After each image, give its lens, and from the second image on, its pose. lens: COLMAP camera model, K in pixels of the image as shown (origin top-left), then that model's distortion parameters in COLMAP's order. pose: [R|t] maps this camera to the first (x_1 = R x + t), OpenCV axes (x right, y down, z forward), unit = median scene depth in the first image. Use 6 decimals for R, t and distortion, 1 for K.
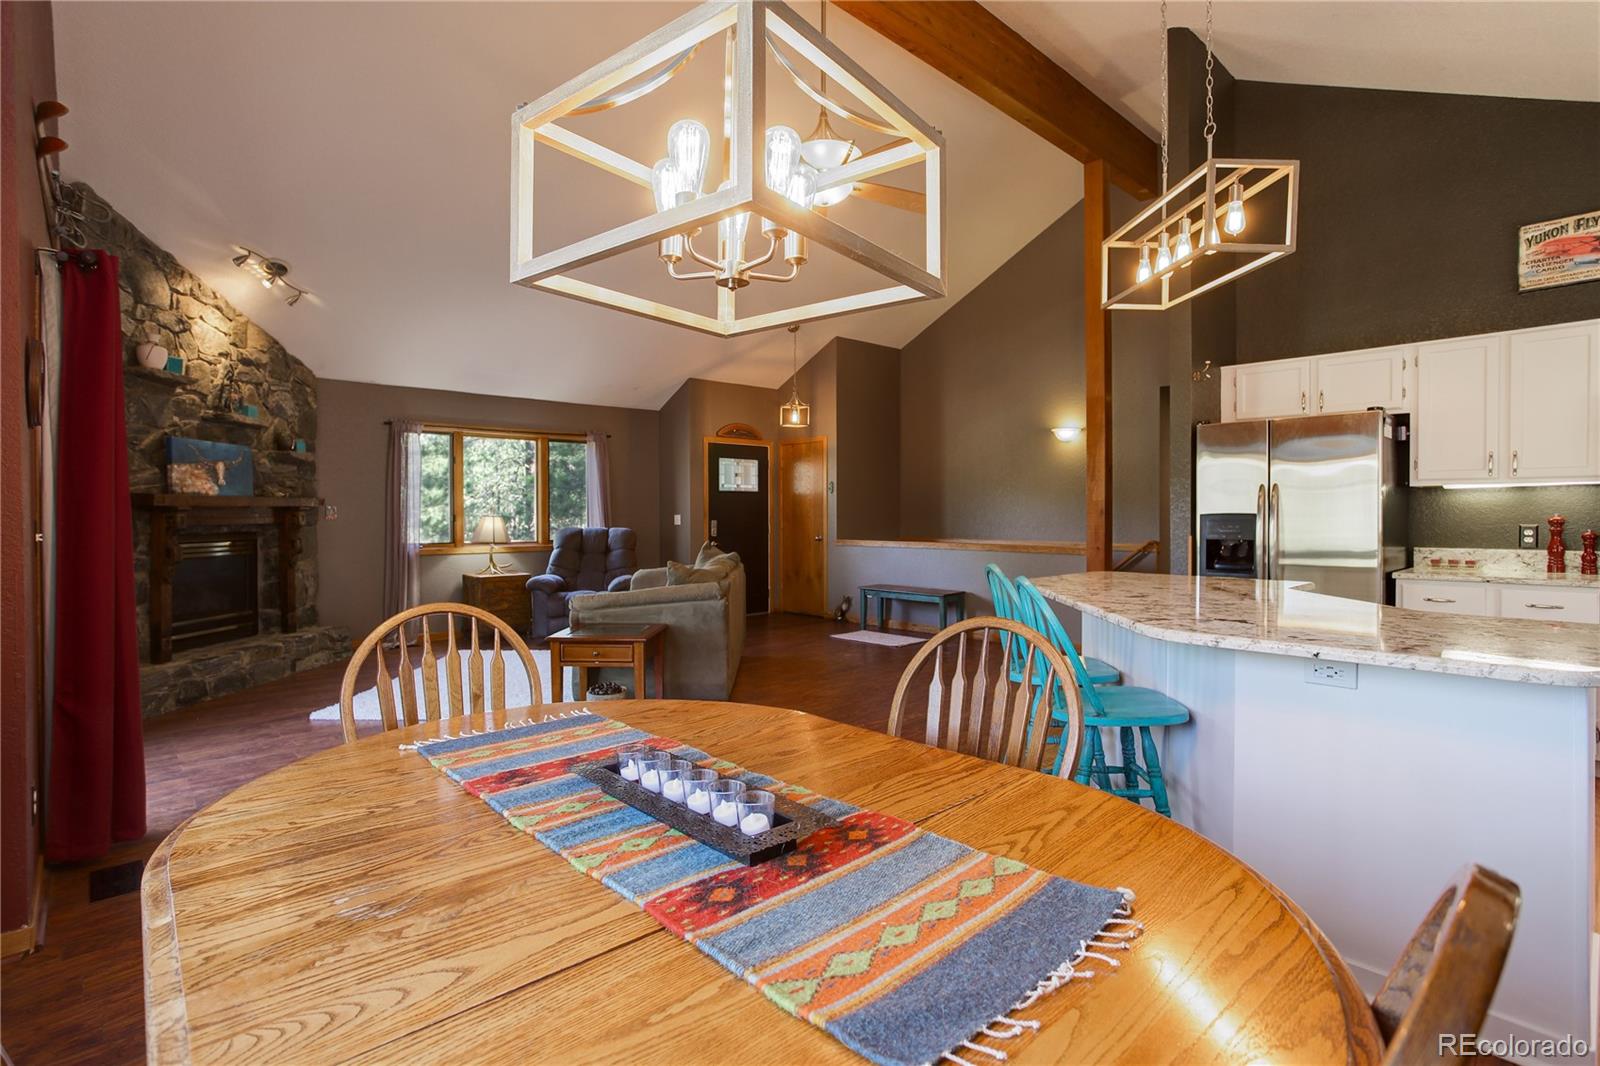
lens RADIAL K [[782.8, 0, 790.7], [0, 782.8, 521.1], [0, 0, 1]] dist [-0.055500, 0.028013]
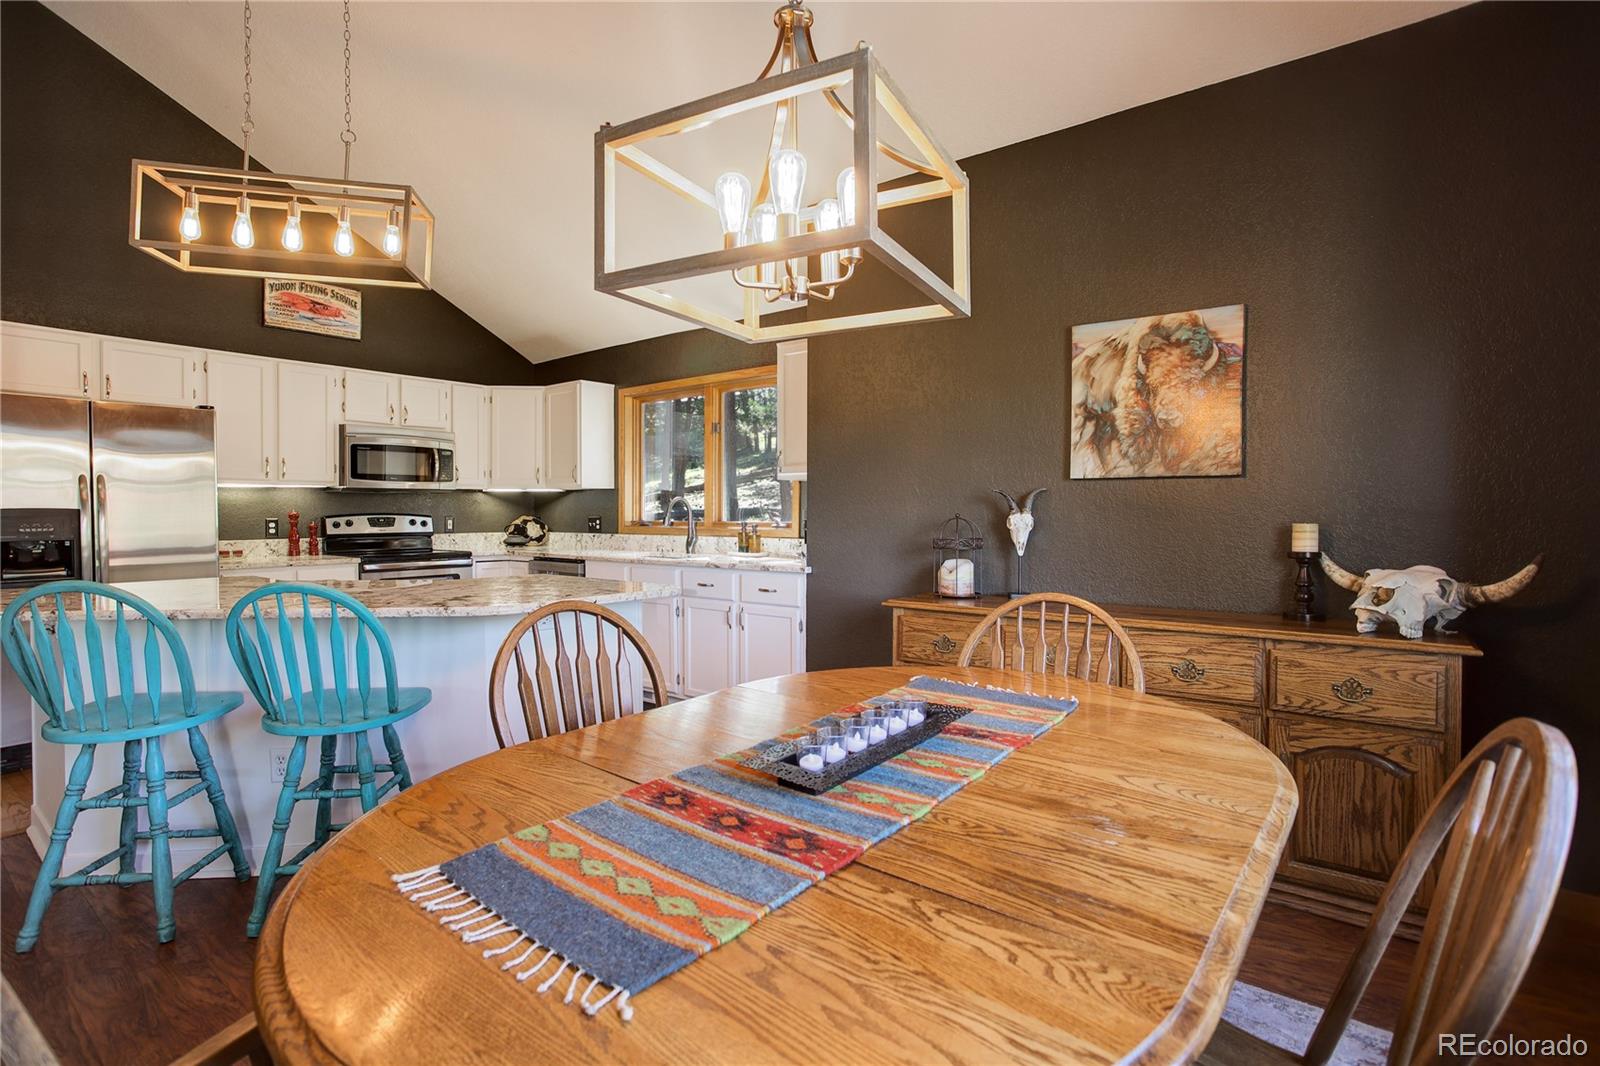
lens RADIAL K [[782.8, 0, 790.7], [0, 782.8, 521.1], [0, 0, 1]] dist [-0.055500, 0.028013]
pose [[-0.170445, -0.011787, 0.985297, -0.283543], [0.009808, 0.999859, 0.013658, 0.000067], [-0.985318, 0.011992, -0.170305, 0.288950]]
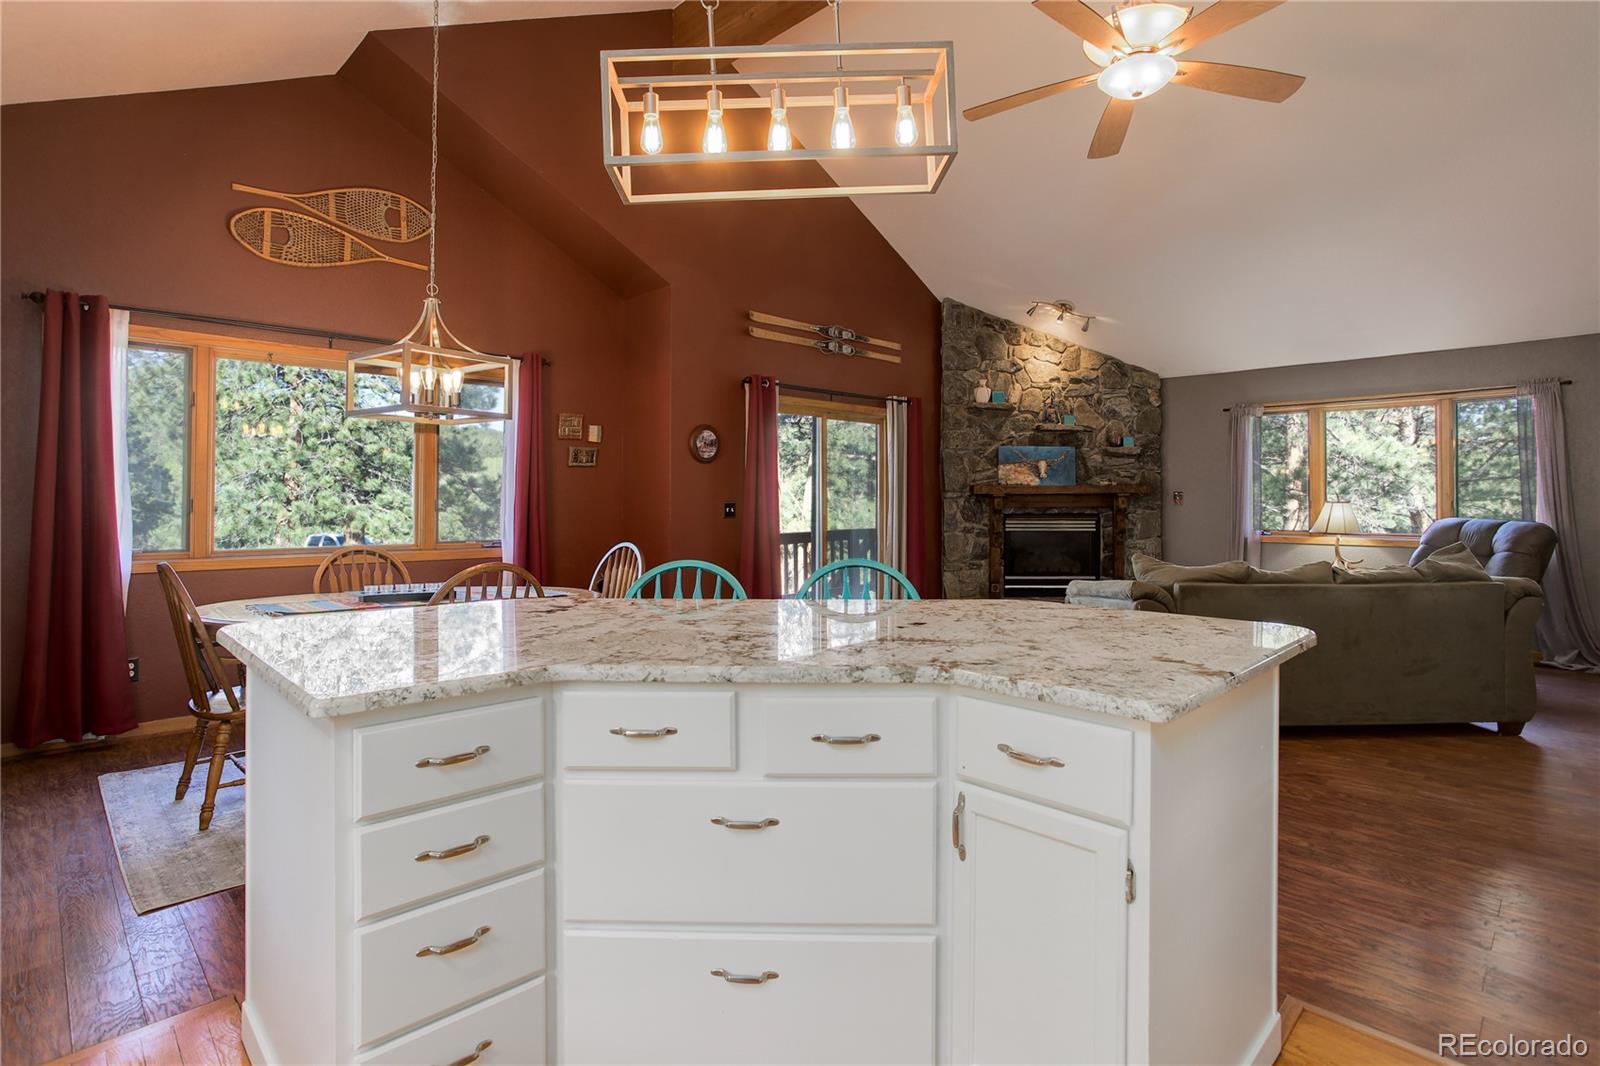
lens RADIAL K [[794.4, 0, 798.4], [0, 794.4, 493.6], [0, 0, 1]] dist [-0.056357, 0.029143]
pose [[0.043539, -0.004495, -0.999042, 0.633248], [-0.009743, 0.999940, -0.004923, -0.008245], [0.999004, 0.009948, 0.043493, 0.514214]]
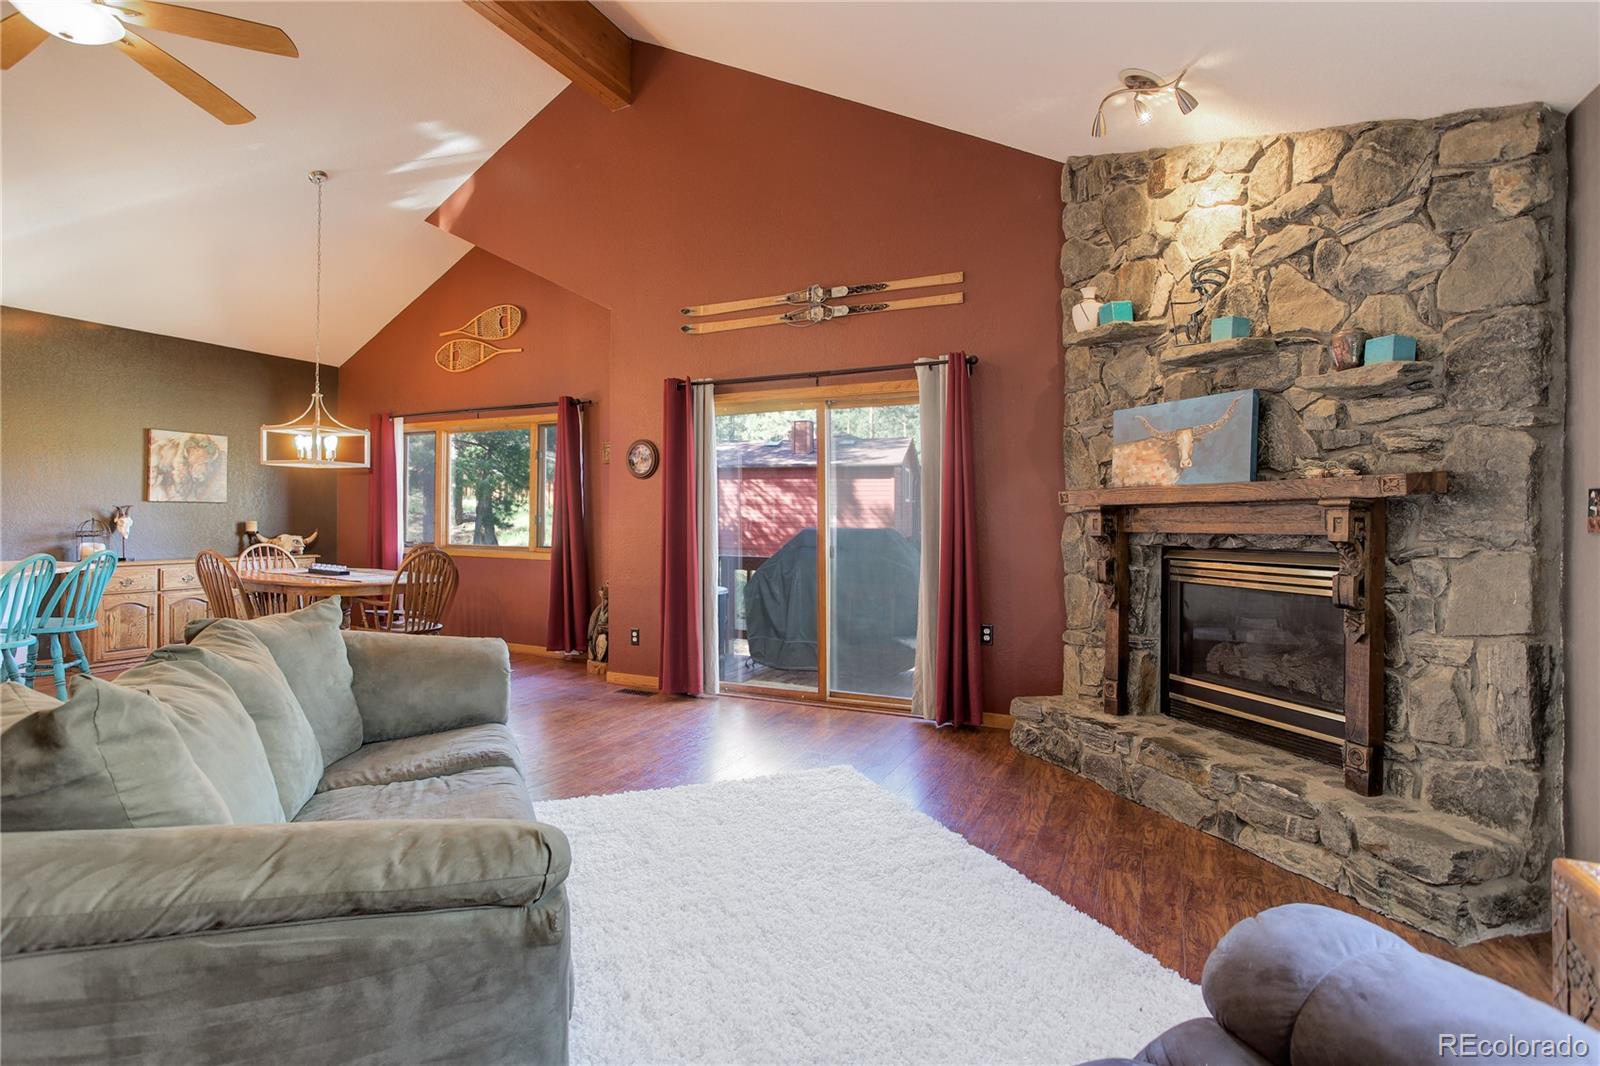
lens RADIAL K [[782.8, 0, 790.7], [0, 782.8, 521.1], [0, 0, 1]] dist [-0.055500, 0.028013]
pose [[-0.924066, -0.000053, -0.382234, -0.220260], [-0.005461, 0.999900, 0.013064, -0.011345], [0.382195, 0.014160, -0.923973, 1.462254]]
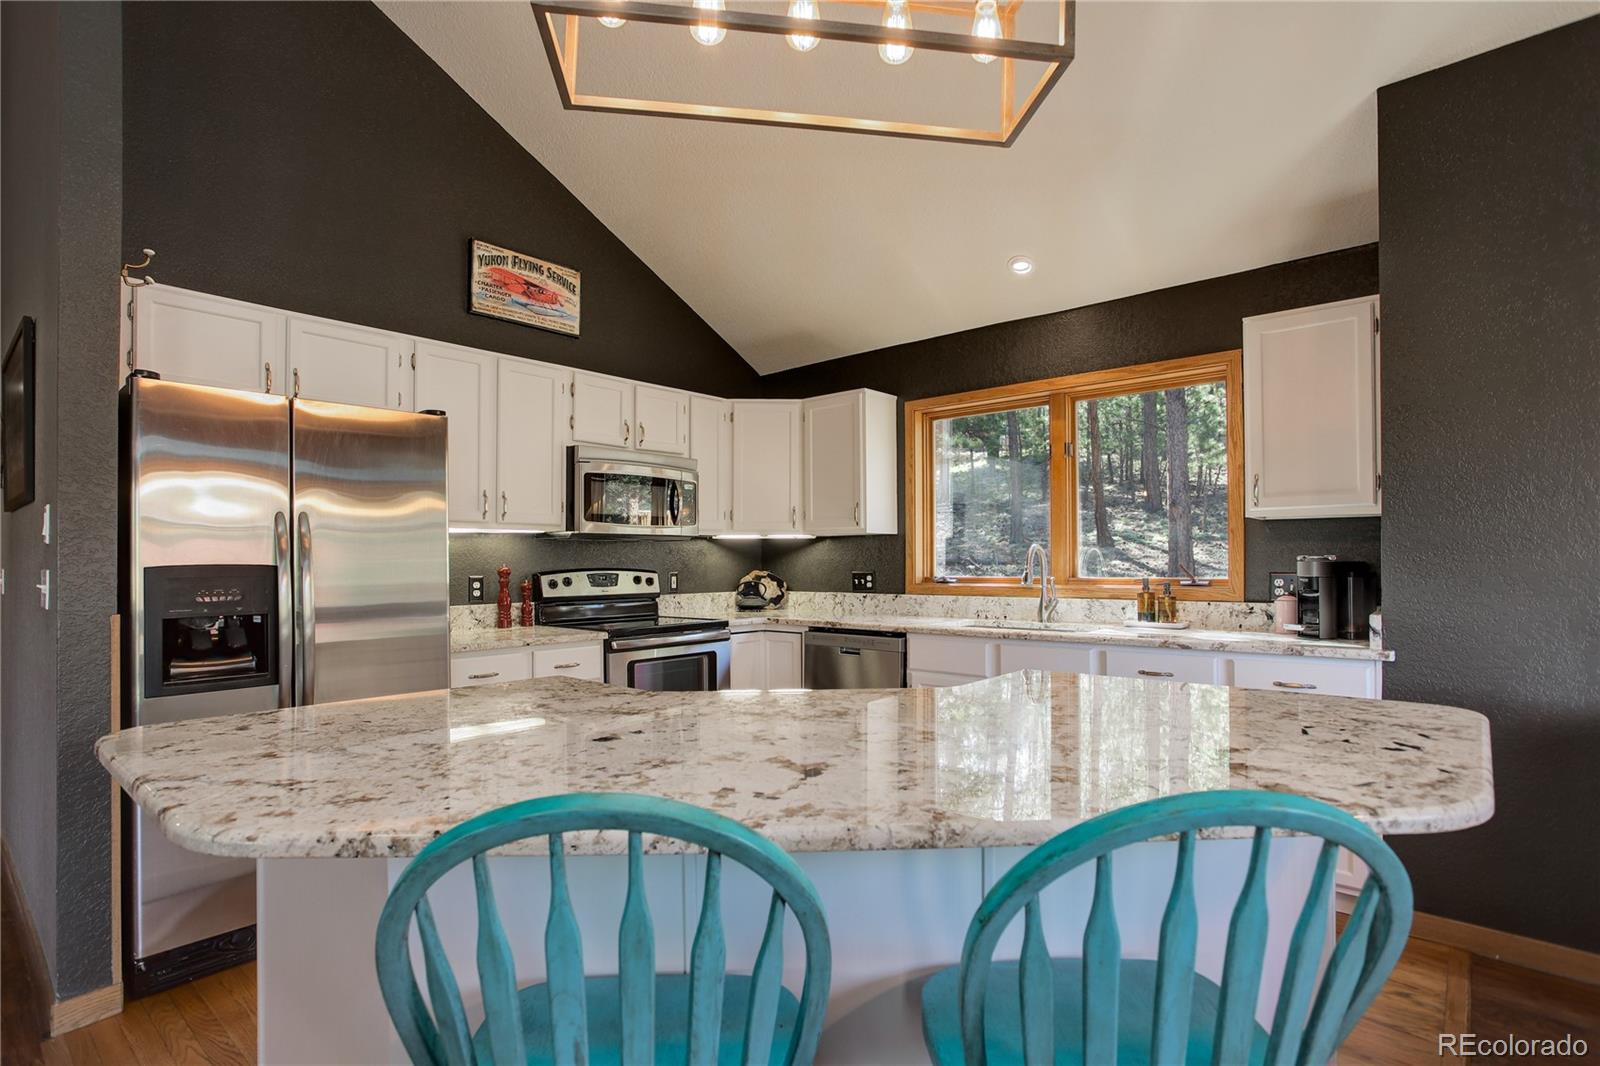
lens RADIAL K [[806.6, 0, 791.9], [0, 806.6, 548.5], [0, 0, 1]] dist [-0.087281, 0.067650]
pose [[-0.119412, 0.017148, 0.992697, 0.006339], [0.013687, 0.999784, -0.015624, -0.005749], [-0.992750, 0.011721, -0.119621, 0.552292]]
